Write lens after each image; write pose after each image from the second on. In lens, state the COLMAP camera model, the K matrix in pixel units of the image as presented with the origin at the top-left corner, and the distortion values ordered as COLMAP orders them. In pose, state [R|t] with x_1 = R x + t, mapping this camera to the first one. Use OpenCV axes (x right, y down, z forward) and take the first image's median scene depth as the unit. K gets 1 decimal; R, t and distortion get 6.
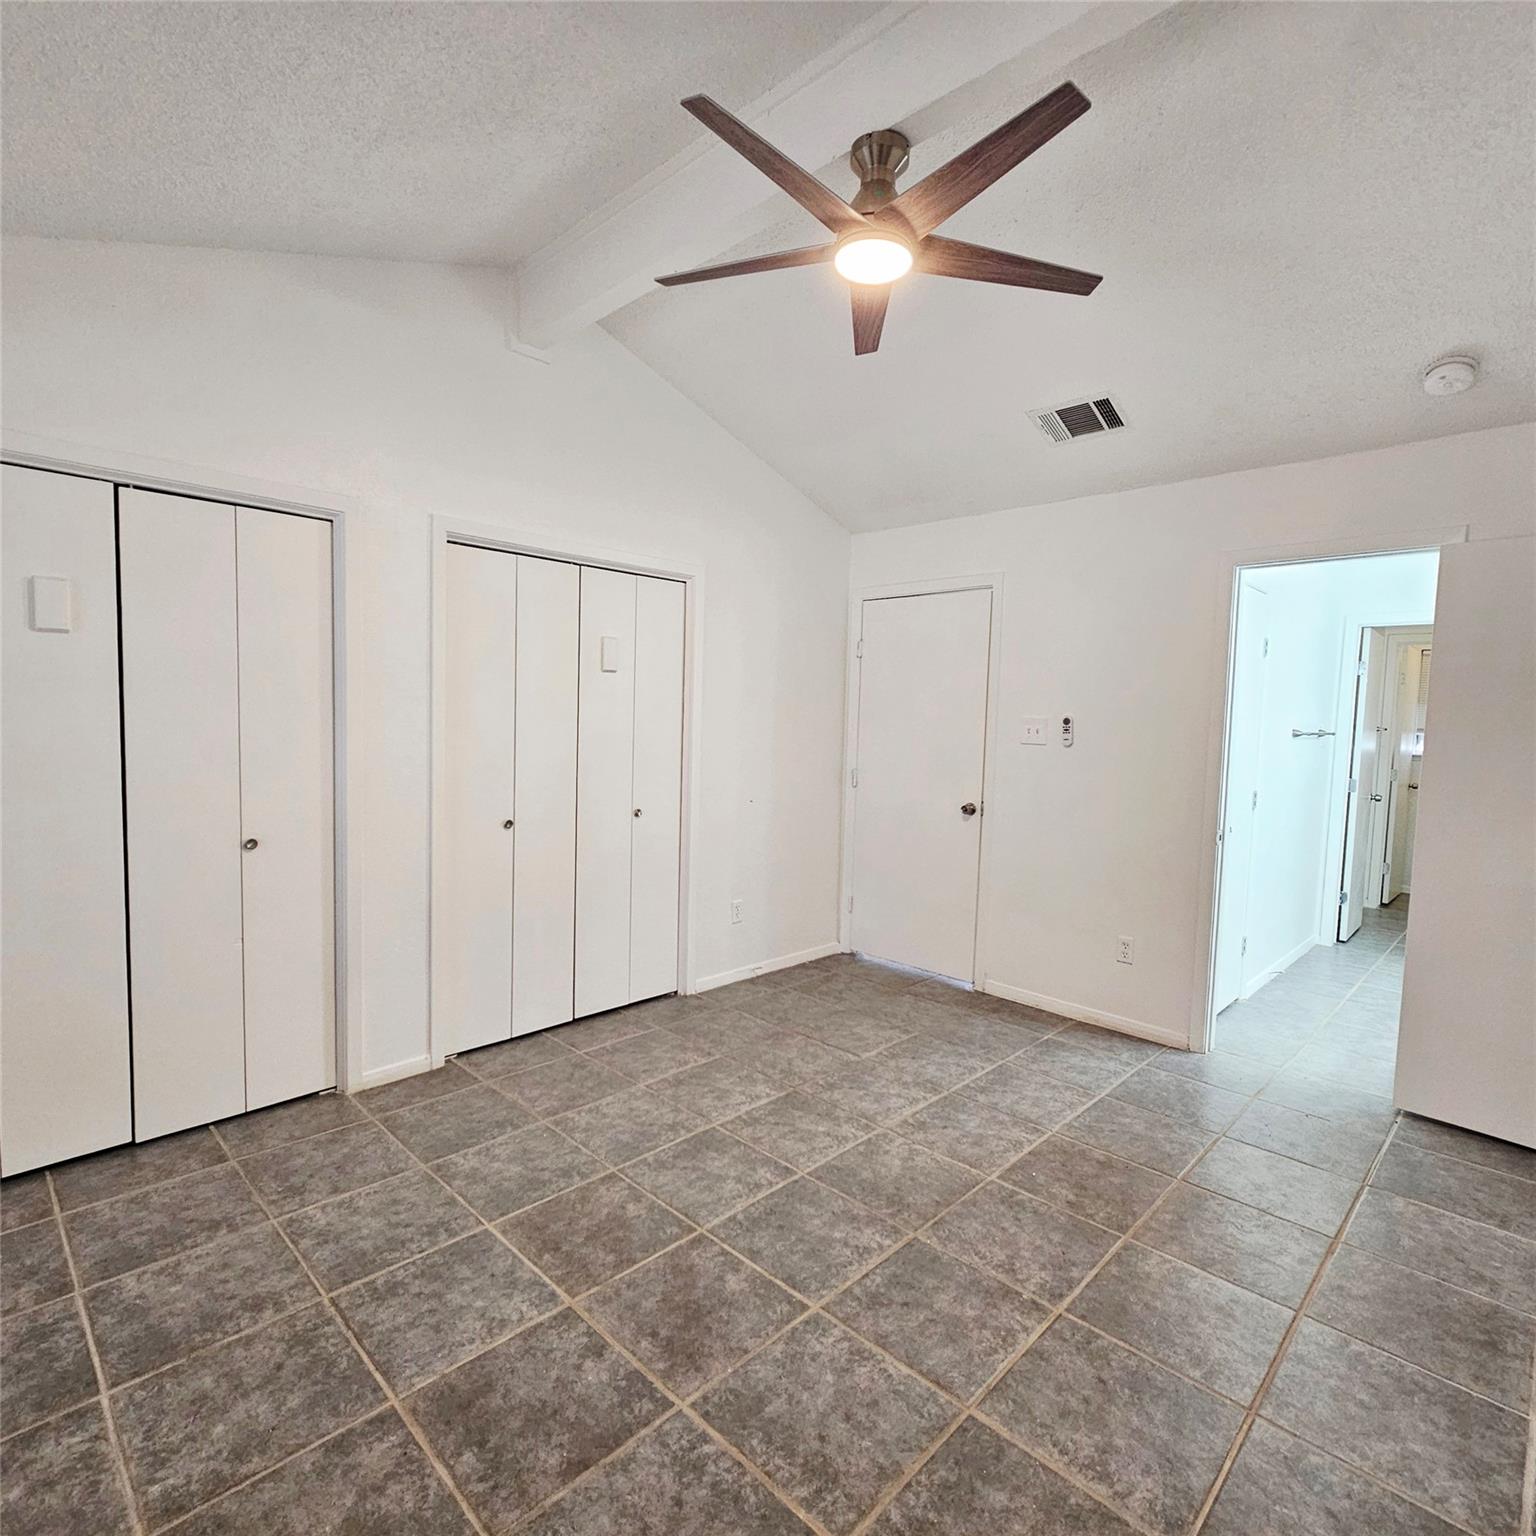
lens RADIAL K [[841.3, 0, 768.4], [0, 841.3, 772.0], [0, 0, 1]] dist [0.002772, -0.002624]
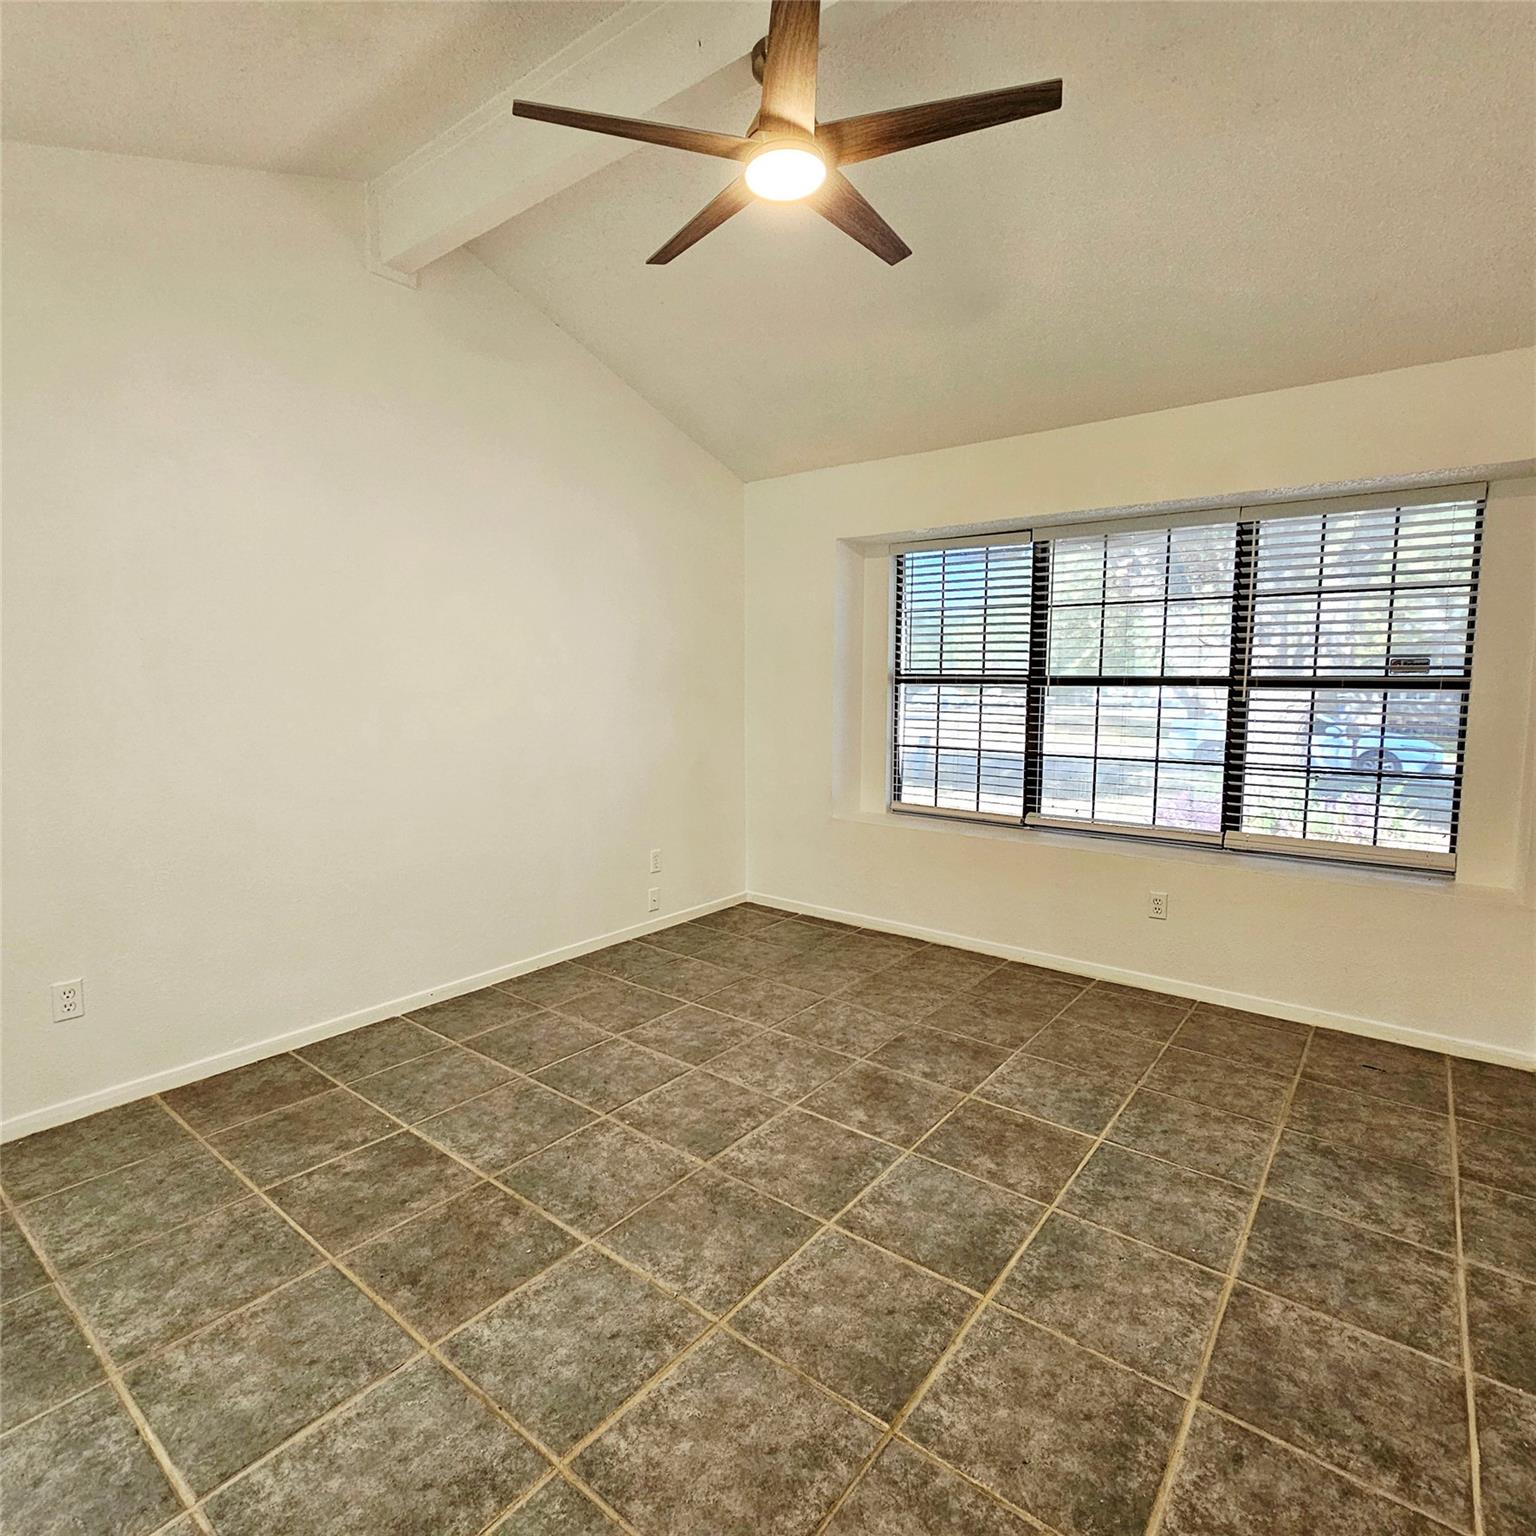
lens RADIAL K [[841.3, 0, 763.5], [0, 841.3, 759.9], [0, 0, 1]] dist [0.002772, -0.002624]
pose [[-0.993785, -0.022758, -0.108964, 0.220411], [-0.039683, 0.986995, 0.155773, -0.092486], [0.104002, 0.159129, -0.981765, 1.880604]]
